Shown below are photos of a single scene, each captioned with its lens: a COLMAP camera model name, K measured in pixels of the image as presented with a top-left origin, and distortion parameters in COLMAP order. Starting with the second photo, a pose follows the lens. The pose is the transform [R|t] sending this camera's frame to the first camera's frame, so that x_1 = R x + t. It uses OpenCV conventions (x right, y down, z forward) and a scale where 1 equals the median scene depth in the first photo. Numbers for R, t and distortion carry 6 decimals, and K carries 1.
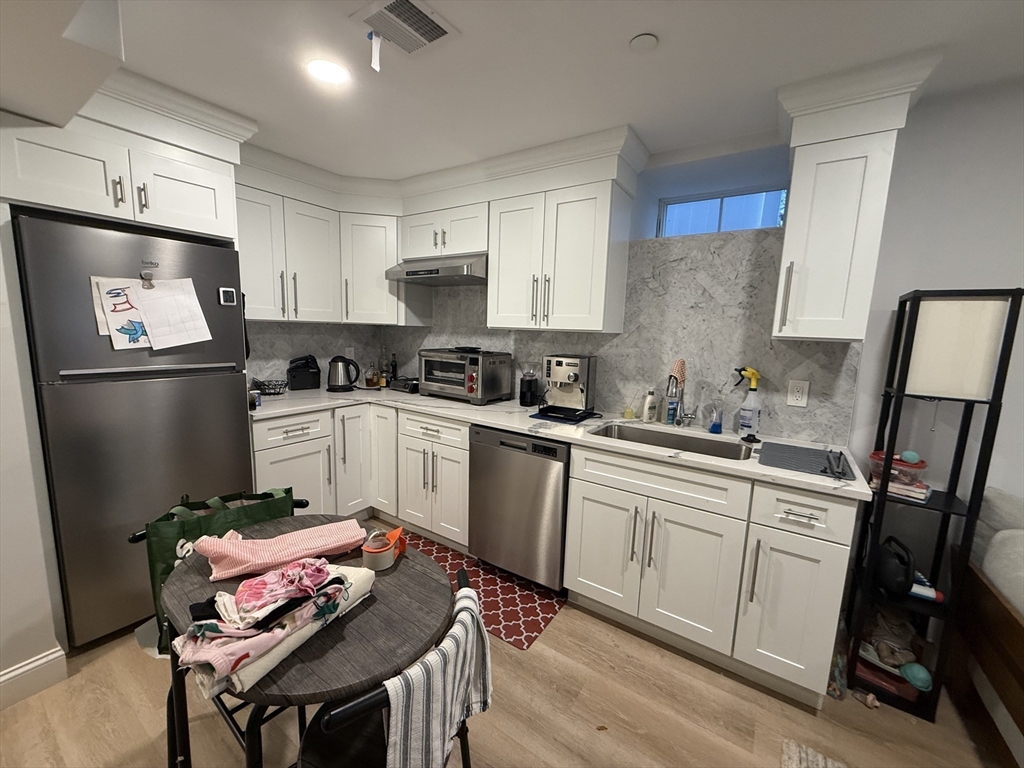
lens RADIAL K [[406.5, 0, 518.0], [0, 406.5, 388.1], [0, 0, 1]] dist [0.000390, 0.000125]
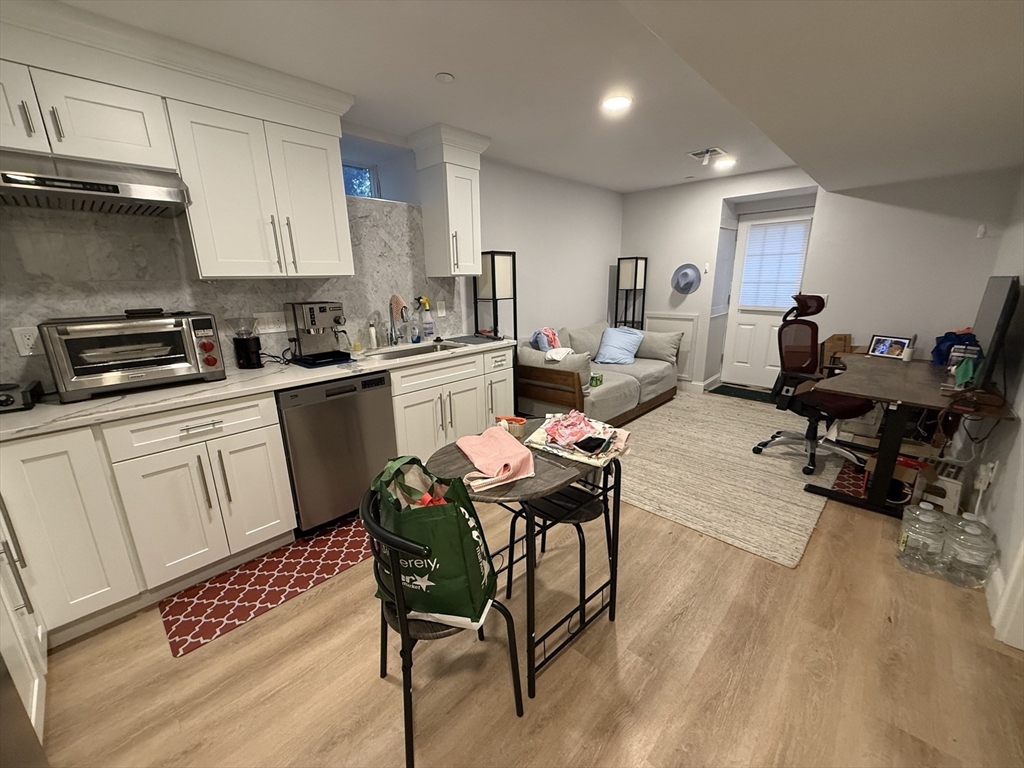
lens RADIAL K [[406.5, 0, 506.8], [0, 406.5, 387.3], [0, 0, 1]] dist [0.000390, 0.000125]
pose [[0.174558, -0.288489, 0.941437, -0.881093], [0.169416, 0.950657, 0.259902, -0.064964], [-0.969963, 0.114126, 0.214819, 0.360235]]
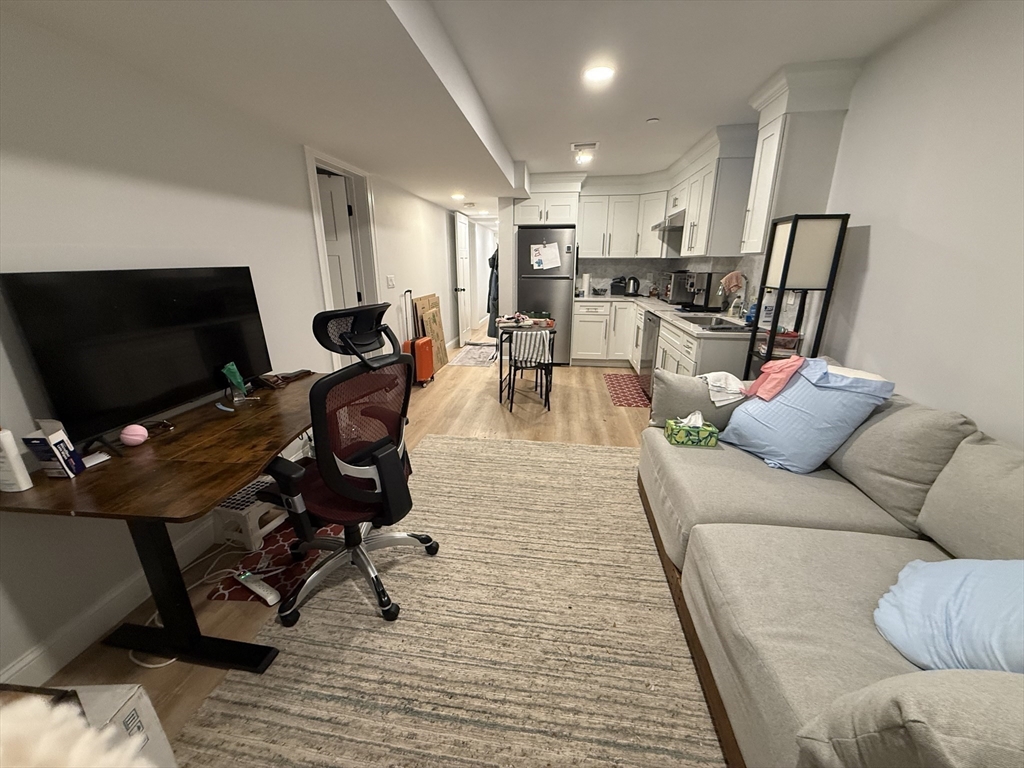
lens RADIAL K [[406.5, 0, 509.0], [0, 406.5, 387.4], [0, 0, 1]] dist [0.000390, 0.000125]
pose [[0.439701, 0.226788, -0.869040, 1.195076], [-0.115610, 0.973837, 0.195642, 0.131010], [0.890672, 0.014446, 0.454416, -0.373673]]
